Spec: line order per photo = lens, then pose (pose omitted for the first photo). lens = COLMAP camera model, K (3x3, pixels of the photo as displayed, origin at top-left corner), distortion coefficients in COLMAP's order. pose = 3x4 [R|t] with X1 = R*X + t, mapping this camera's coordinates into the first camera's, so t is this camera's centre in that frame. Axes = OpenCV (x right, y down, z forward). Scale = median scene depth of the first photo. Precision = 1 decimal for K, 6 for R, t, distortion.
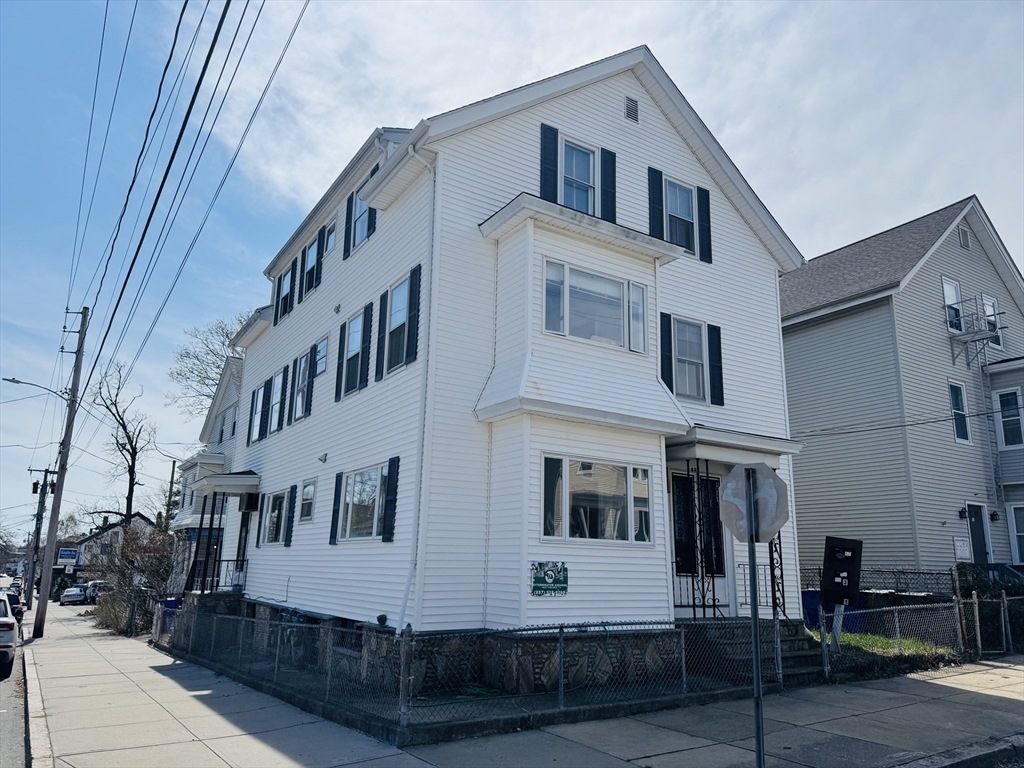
lens RADIAL K [[732.2, 0, 512.0], [0, 732.2, 384.0], [0, 0, 1]] dist [0.119331, -0.151560]
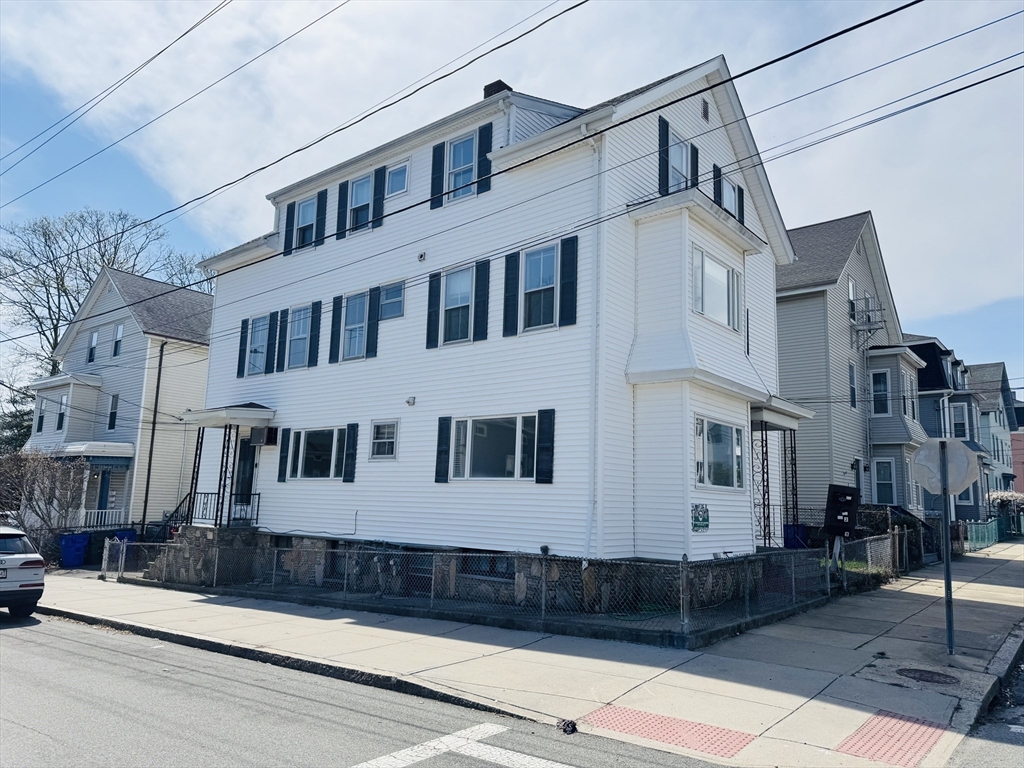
lens RADIAL K [[732.2, 0, 512.0], [0, 732.2, 384.0], [0, 0, 1]] dist [0.119331, -0.151560]
pose [[0.948500, 0.059062, 0.311222, -0.520332], [-0.085993, 0.993579, 0.073522, -0.014322], [-0.304882, -0.096499, 0.947489, -0.030508]]
